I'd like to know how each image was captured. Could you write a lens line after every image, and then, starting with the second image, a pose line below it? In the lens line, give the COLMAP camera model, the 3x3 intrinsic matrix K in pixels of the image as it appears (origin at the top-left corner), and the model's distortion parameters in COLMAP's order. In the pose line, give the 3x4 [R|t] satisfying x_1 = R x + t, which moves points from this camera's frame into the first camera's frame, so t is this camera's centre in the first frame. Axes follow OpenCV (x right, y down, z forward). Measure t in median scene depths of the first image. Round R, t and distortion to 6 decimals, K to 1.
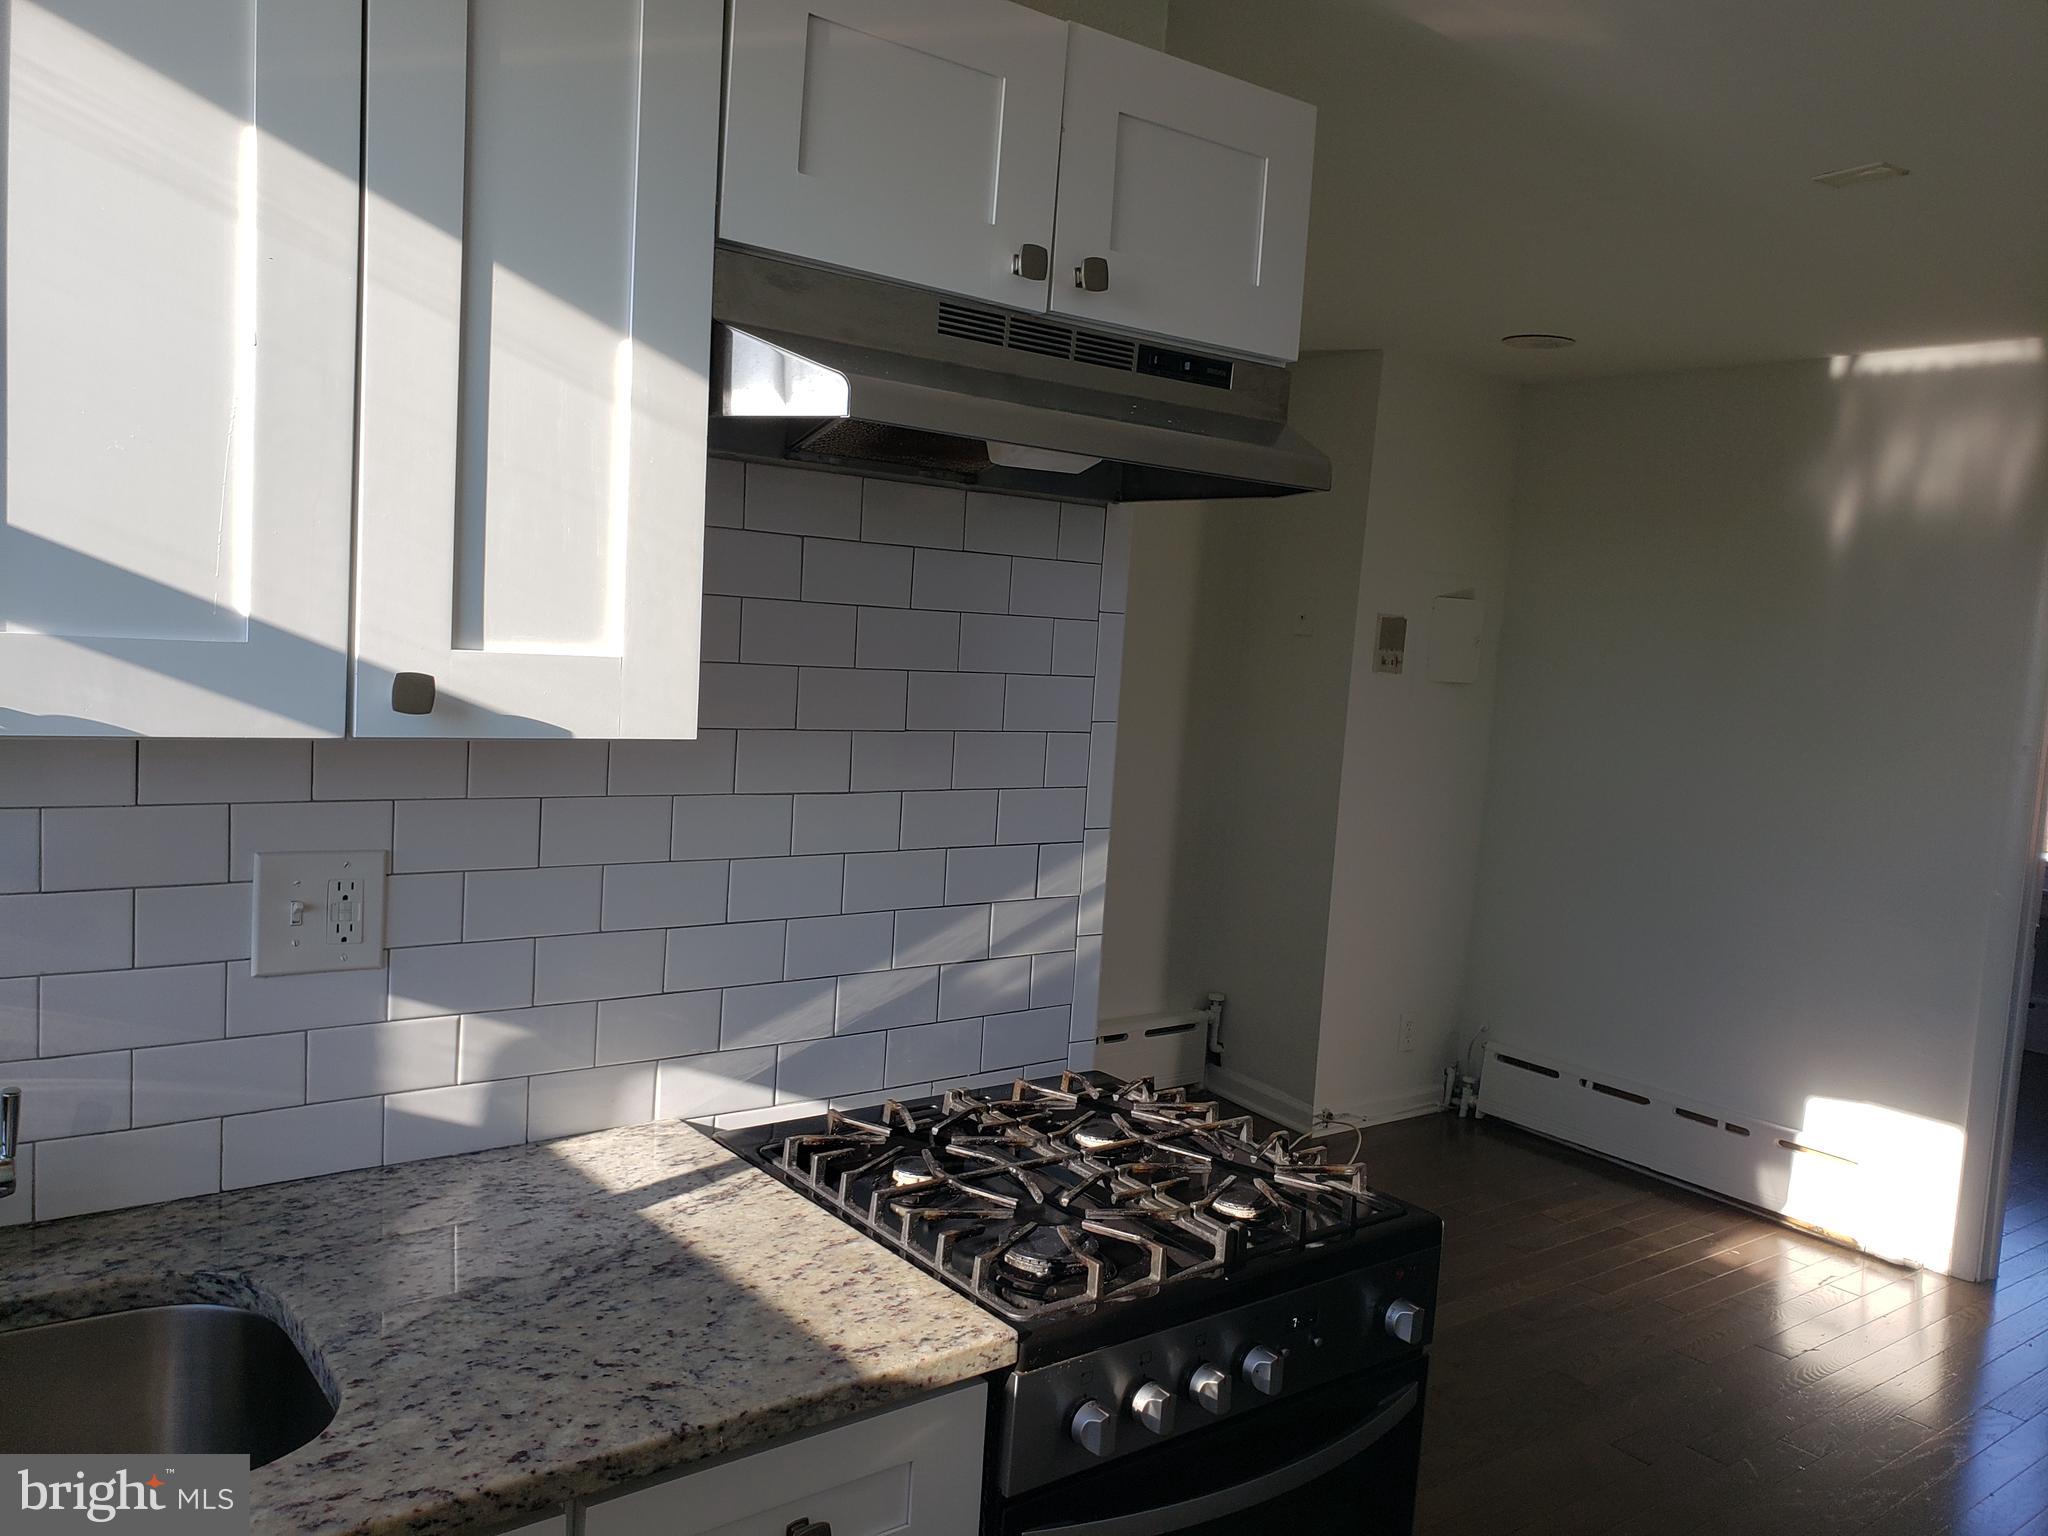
lens RADIAL K [[1596.5, 0, 1033.0], [0, 1596.5, 787.8], [0, 0, 1]] dist [0.030156, -0.011208]
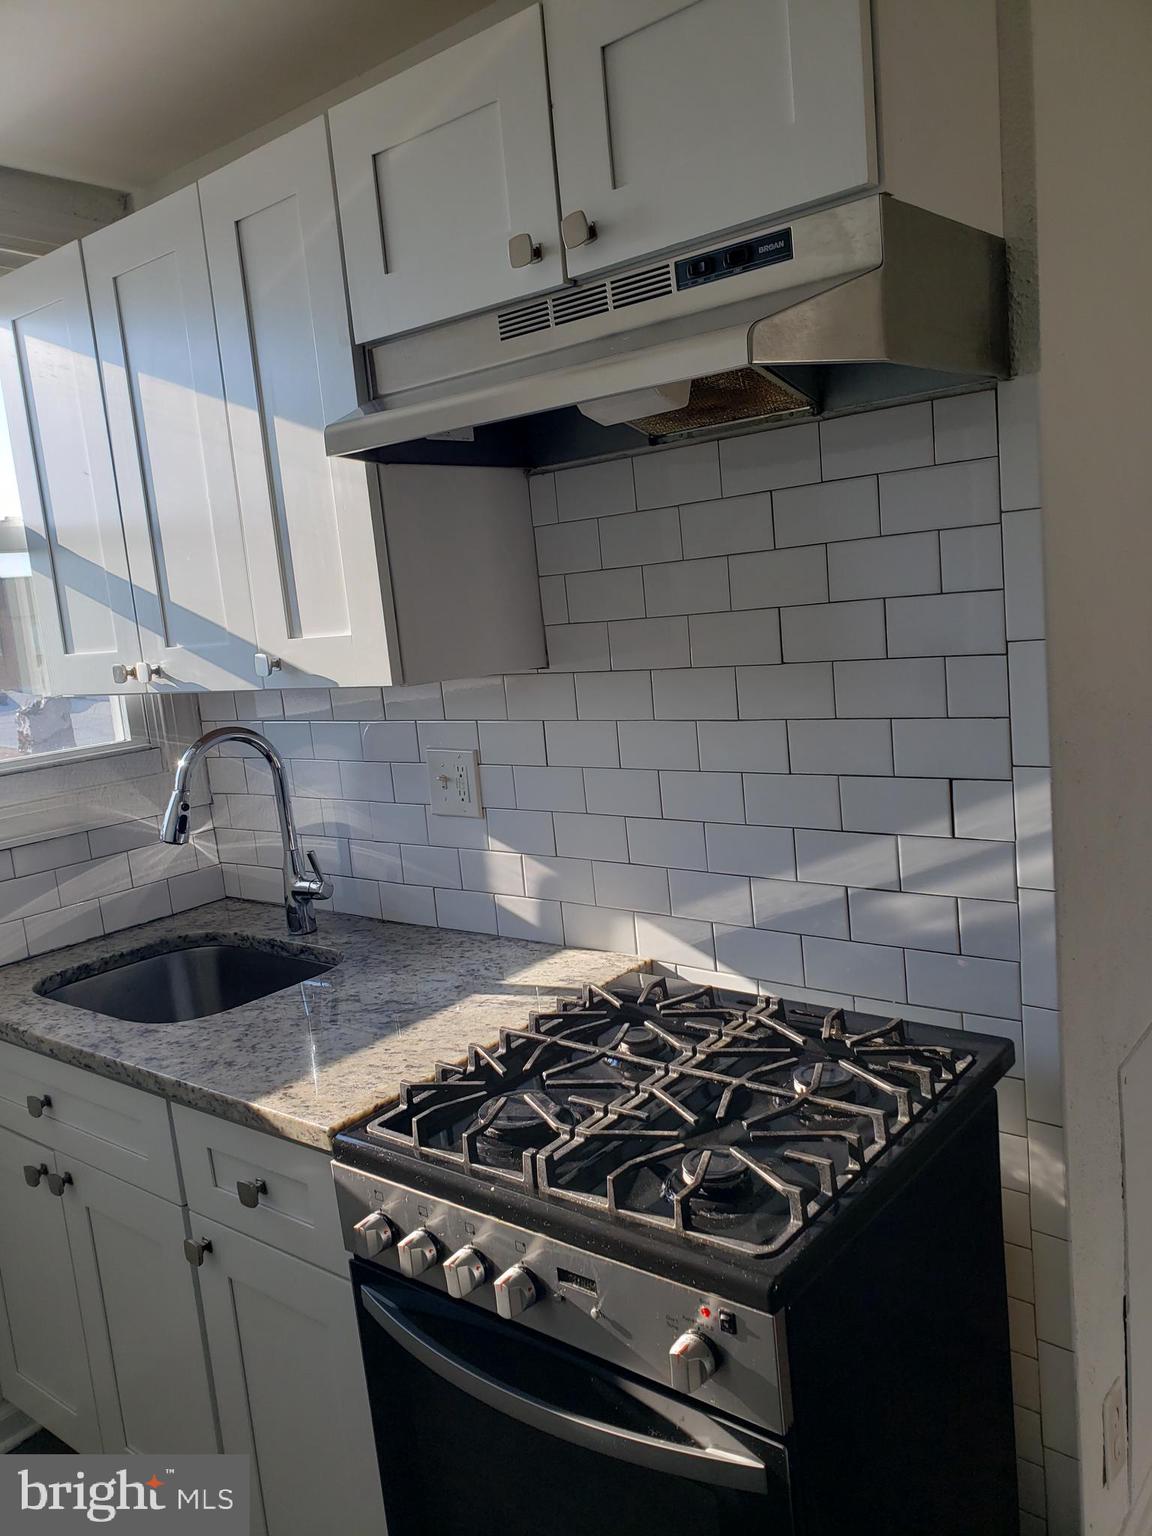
lens RADIAL K [[1197.4, 0, 586.8], [0, 1197.4, 782.8], [0, 0, 1]] dist [0.030156, -0.011208]
pose [[0.217748, 0.077458, -0.972926, 0.747962], [0.008302, 0.996663, 0.081206, -0.023575], [0.975970, -0.025760, 0.216378, 0.749165]]
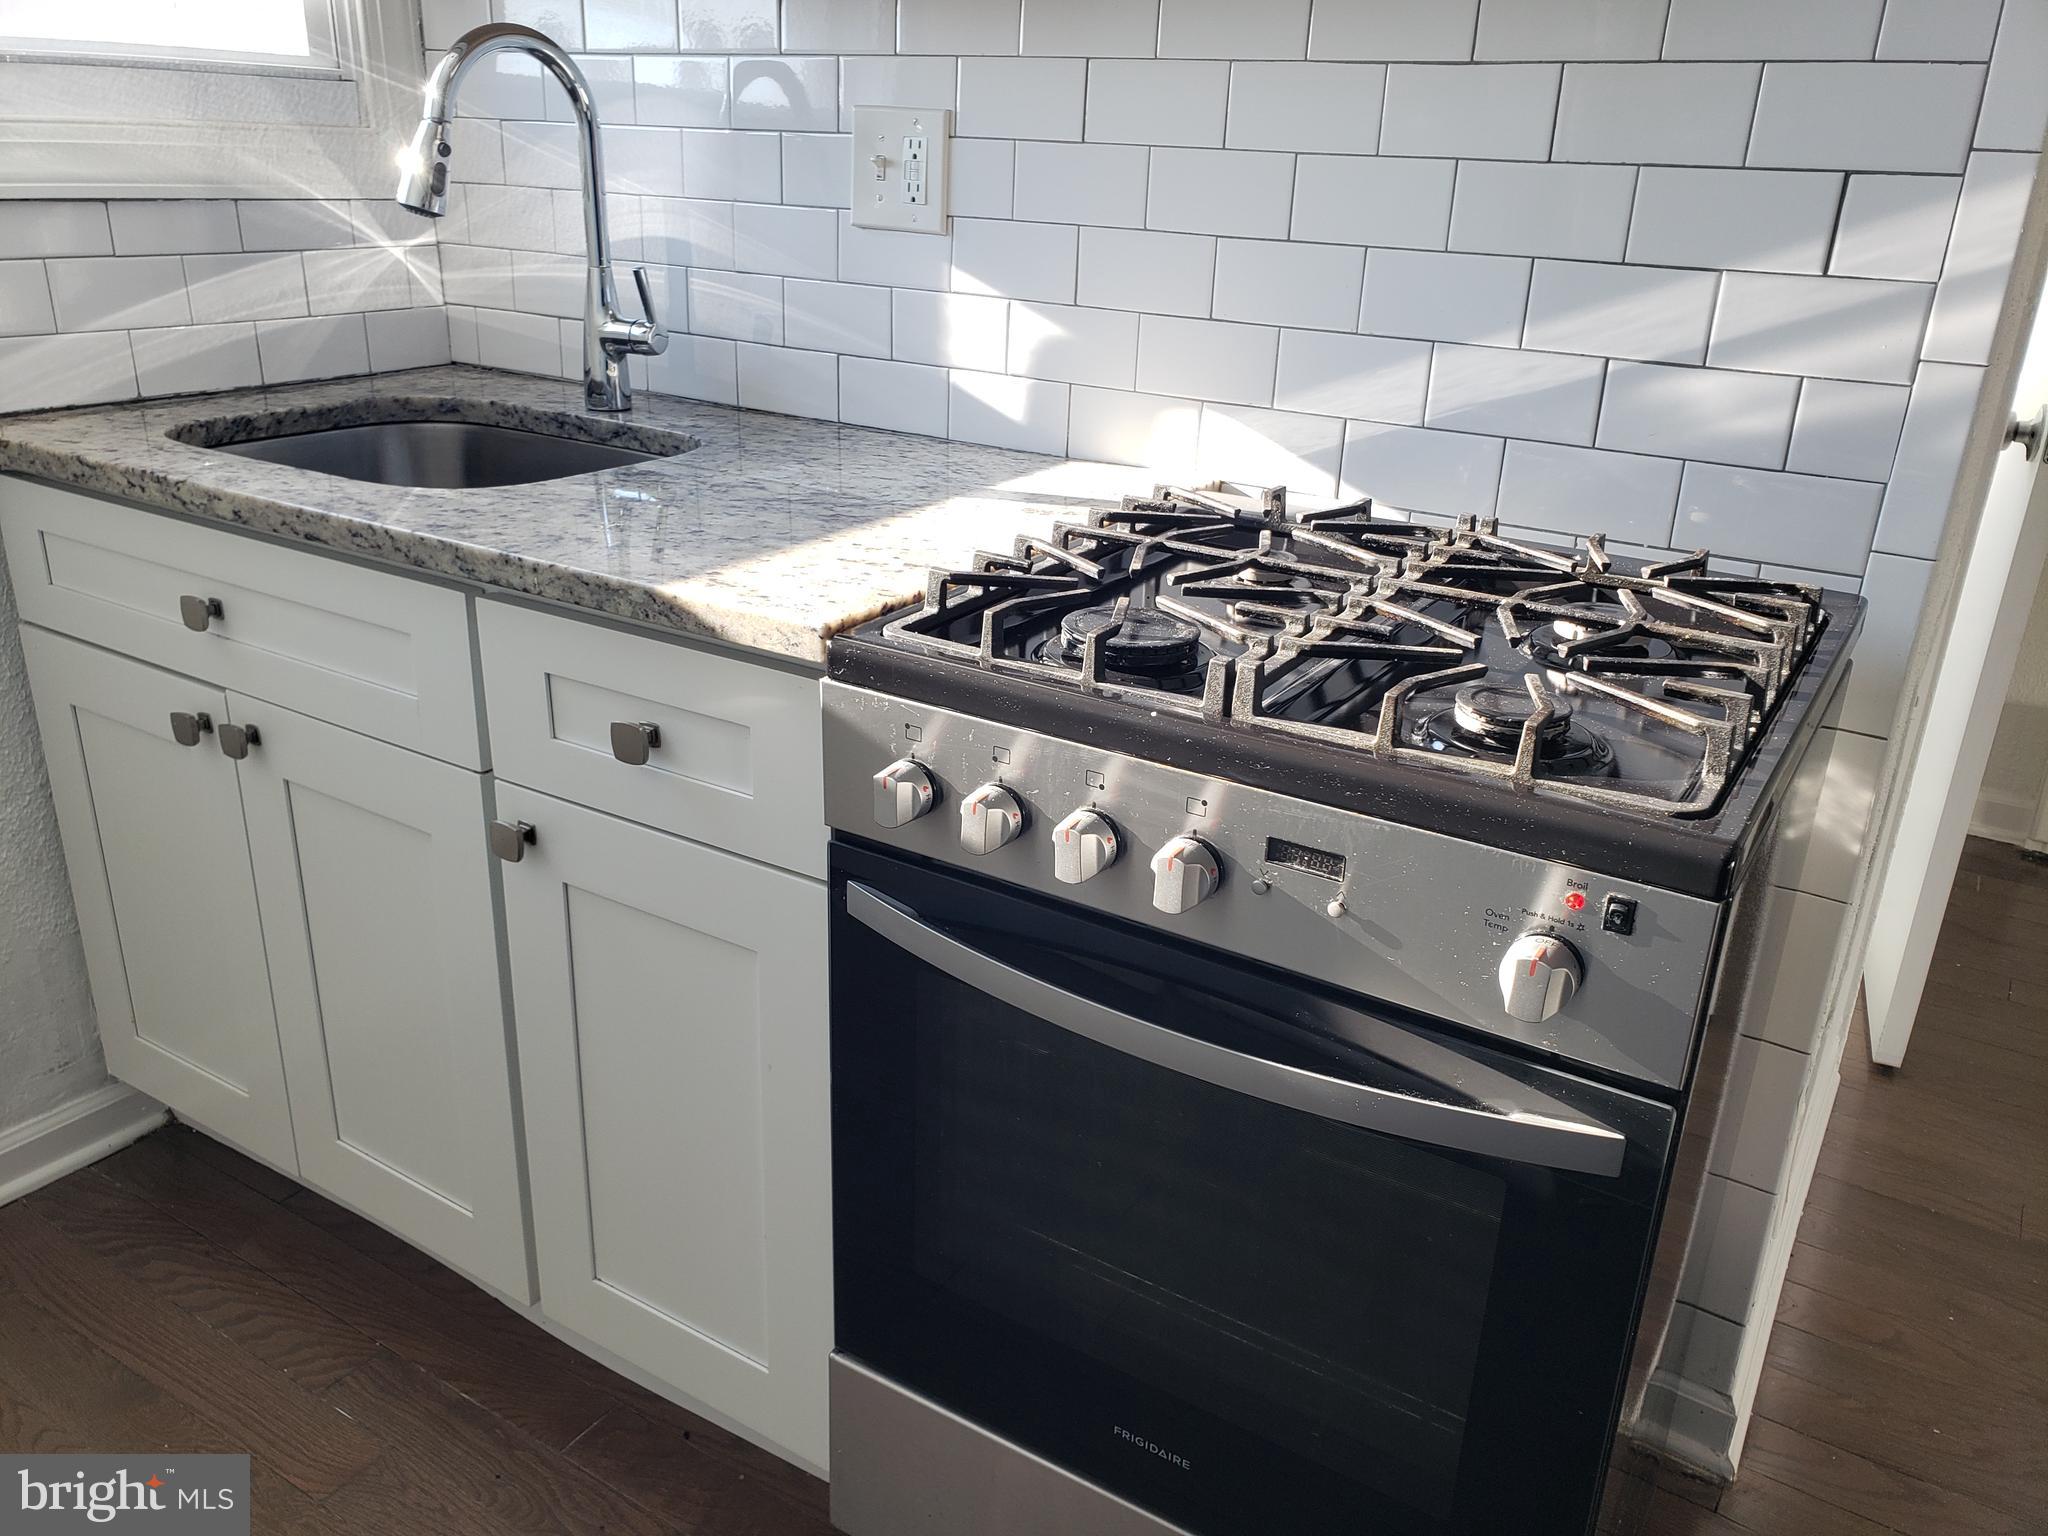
lens RADIAL K [[1596.5, 0, 1004.0], [0, 1596.5, 769.8], [0, 0, 1]] dist [0.030156, -0.011208]
pose [[0.333851, 0.302521, -0.892762, 0.564060], [-0.111937, 0.953123, 0.281116, 0.130496], [0.935956, 0.006083, 0.352064, 0.603002]]
